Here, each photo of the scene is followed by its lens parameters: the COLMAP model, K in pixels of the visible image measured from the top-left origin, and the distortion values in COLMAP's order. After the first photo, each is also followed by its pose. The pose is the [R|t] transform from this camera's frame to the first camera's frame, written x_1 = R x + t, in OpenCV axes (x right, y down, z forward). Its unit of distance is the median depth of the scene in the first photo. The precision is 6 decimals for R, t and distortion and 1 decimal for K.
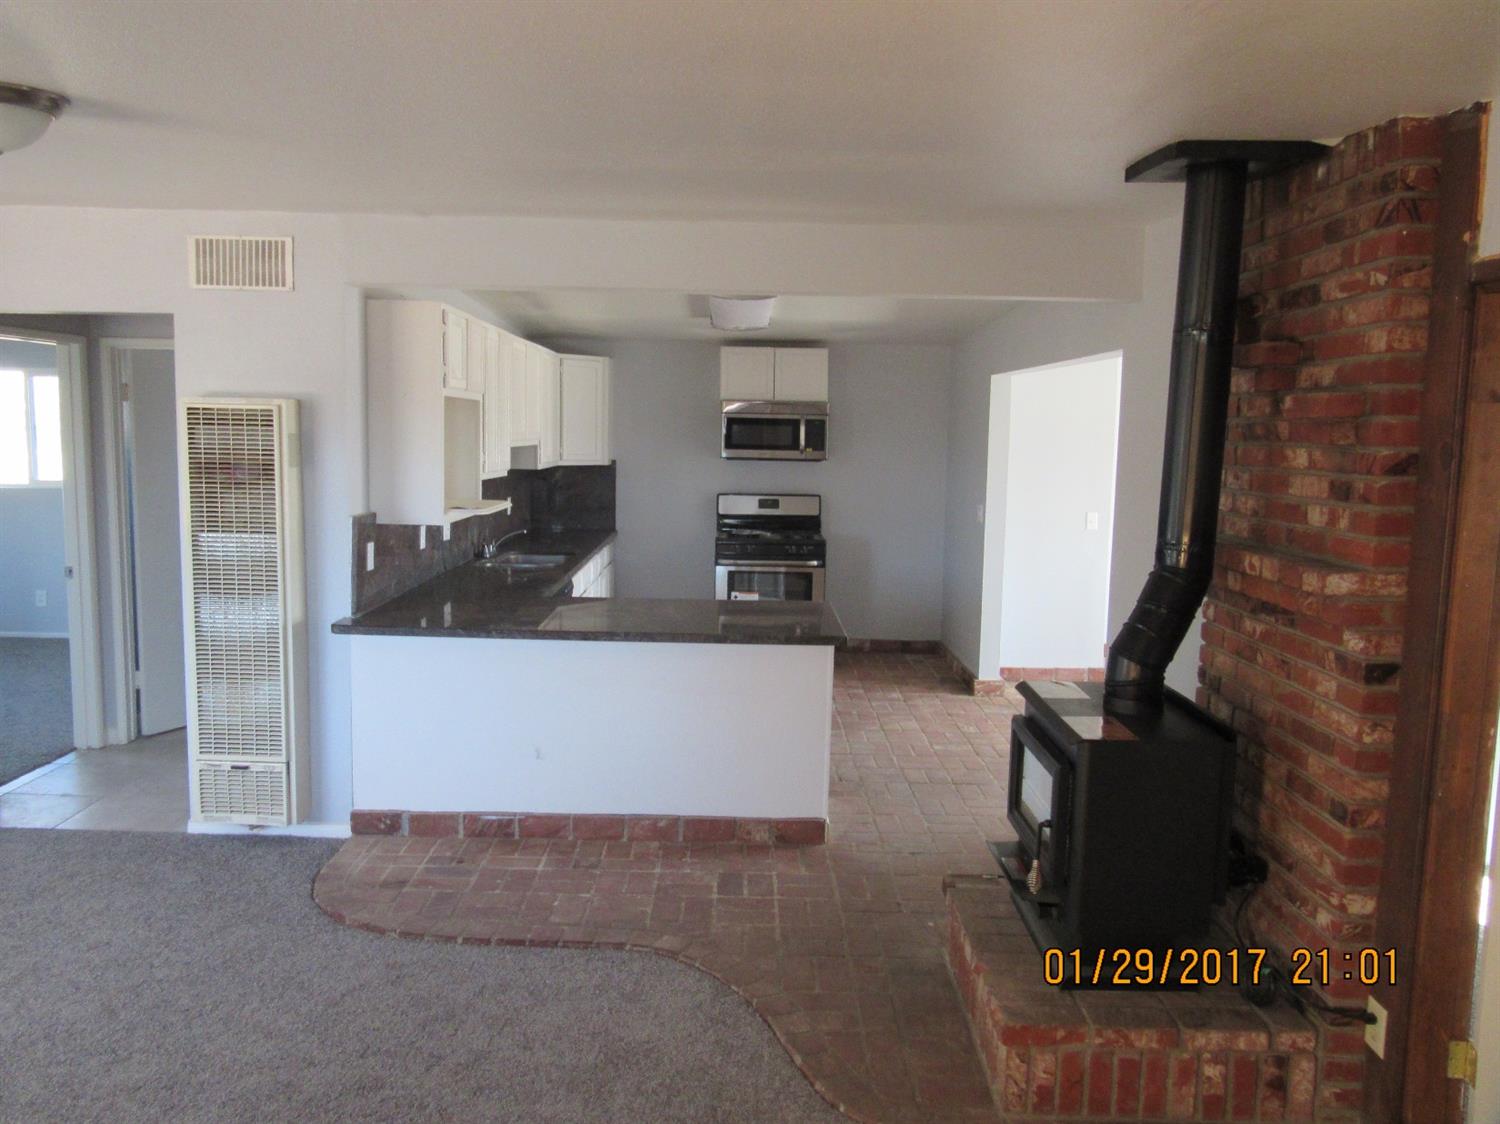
lens RADIAL K [[1135.9, 0, 750.0], [0, 1135.9, 562.0], [0, 0, 1]] dist [-0.008922, -0.004116]
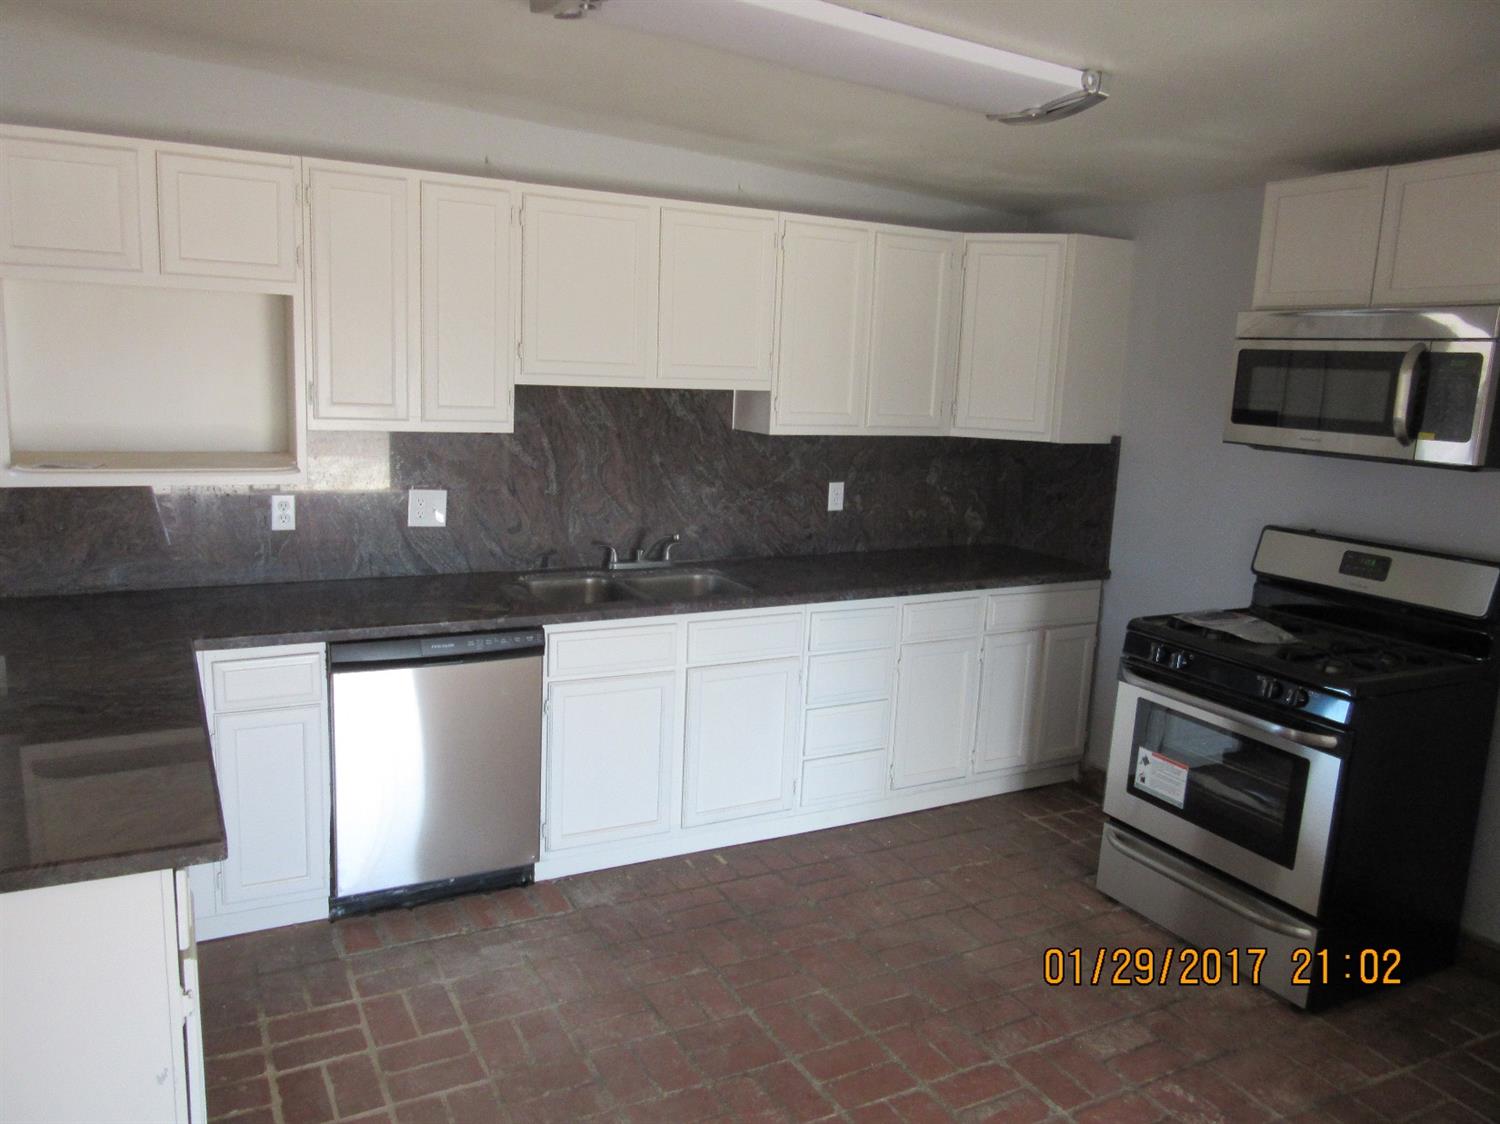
lens RADIAL K [[1135.9, 0, 750.0], [0, 1135.9, 562.0], [0, 0, 1]] dist [-0.008922, -0.004116]
pose [[0.457908, 0.153557, -0.875637, 0.285968], [-0.135941, 0.985480, 0.101731, -0.067477], [0.878545, 0.072452, 0.472134, 0.650908]]
